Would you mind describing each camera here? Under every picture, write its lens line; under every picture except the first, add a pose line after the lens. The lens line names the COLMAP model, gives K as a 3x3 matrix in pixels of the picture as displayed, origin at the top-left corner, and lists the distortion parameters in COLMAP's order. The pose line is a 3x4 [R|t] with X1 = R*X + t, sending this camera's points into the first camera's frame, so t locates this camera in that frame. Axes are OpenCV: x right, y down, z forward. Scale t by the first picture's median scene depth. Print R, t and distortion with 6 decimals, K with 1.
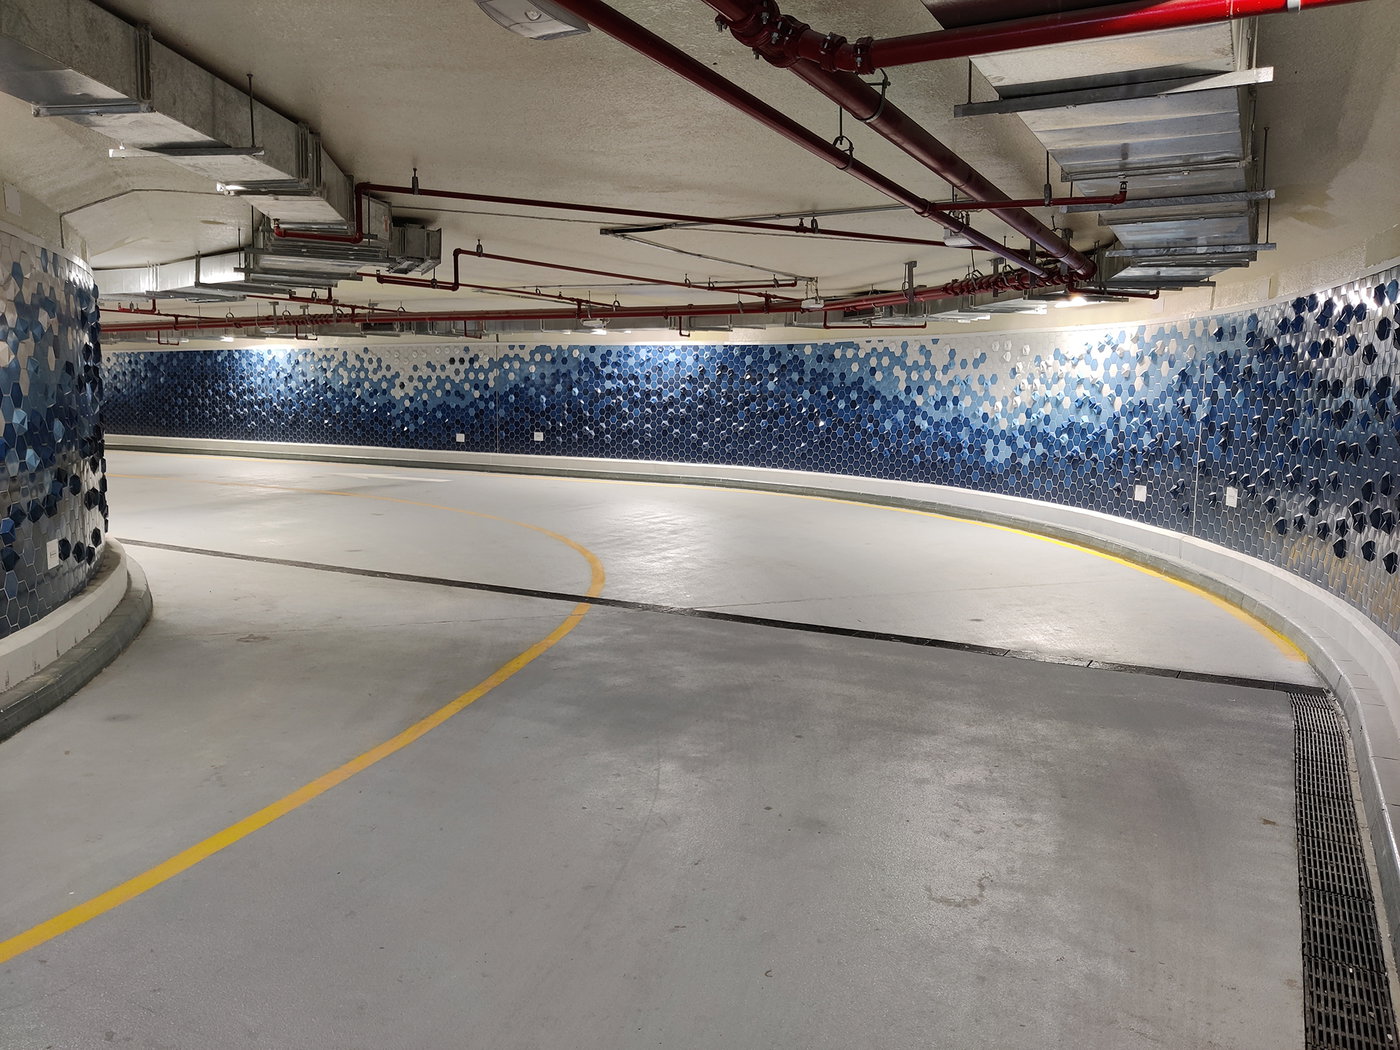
lens RADIAL K [[1100.8, 0, 700.0], [0, 1100.8, 525.0], [0, 0, 1]] dist [0.084989, -0.194014]
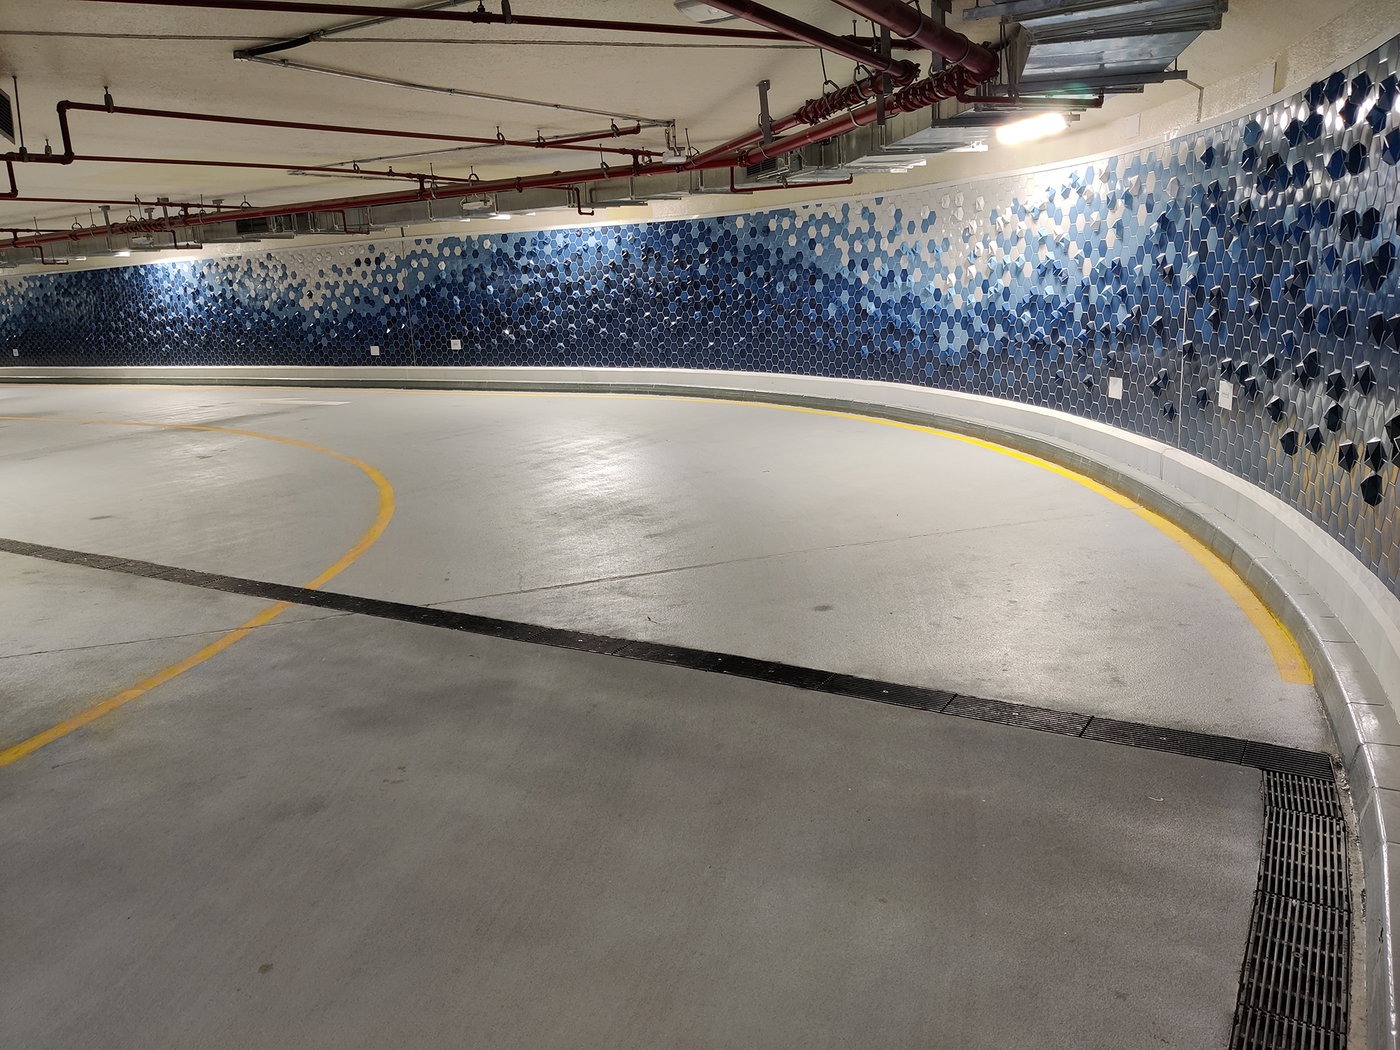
lens RADIAL K [[1097.0, 0, 700.0], [0, 1097.0, 525.0], [0, 0, 1]] dist [0.045665, -0.086144]
pose [[0.997278, -0.049637, -0.054518, 0.107856], [0.054853, 0.993599, 0.098751, -0.017969], [0.049267, -0.101472, 0.993618, 0.168757]]
